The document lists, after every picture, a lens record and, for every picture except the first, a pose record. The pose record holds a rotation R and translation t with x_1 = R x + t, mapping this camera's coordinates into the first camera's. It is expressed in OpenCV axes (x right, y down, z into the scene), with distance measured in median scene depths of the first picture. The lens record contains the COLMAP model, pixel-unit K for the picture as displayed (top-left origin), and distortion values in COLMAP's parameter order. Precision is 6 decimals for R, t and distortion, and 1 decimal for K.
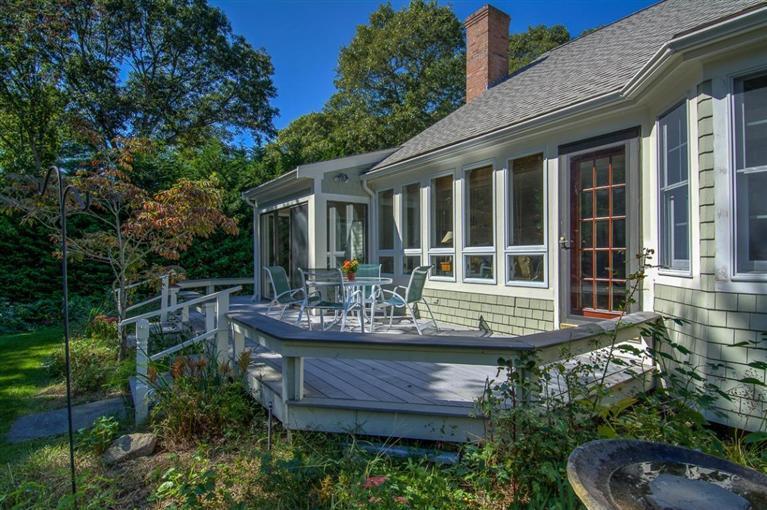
lens RADIAL K [[404.0, 0, 388.8], [0, 404.0, 256.3], [0, 0, 1]] dist [0.059947, -0.058633]
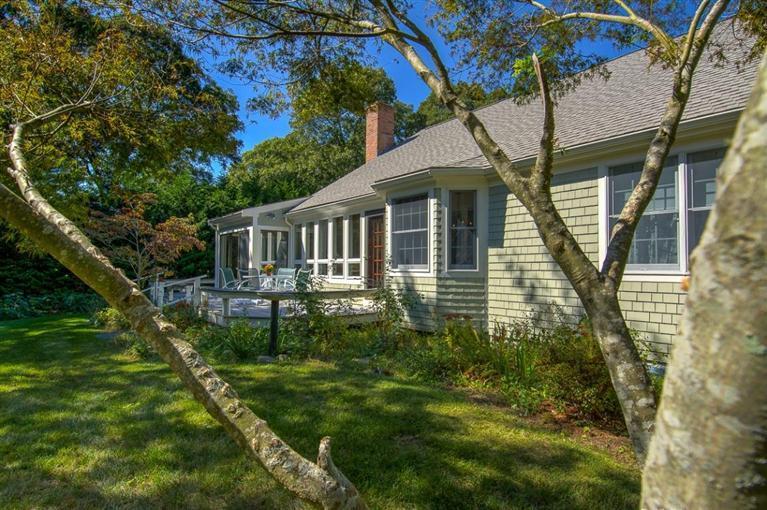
lens RADIAL K [[404.0, 0, 388.8], [0, 404.0, 256.3], [0, 0, 1]] dist [0.059947, -0.058633]
pose [[0.997106, 0.017378, 0.074006, 0.237718], [-0.014975, 0.999346, -0.032912, 0.016941], [-0.074530, 0.031708, 0.996715, -0.662561]]
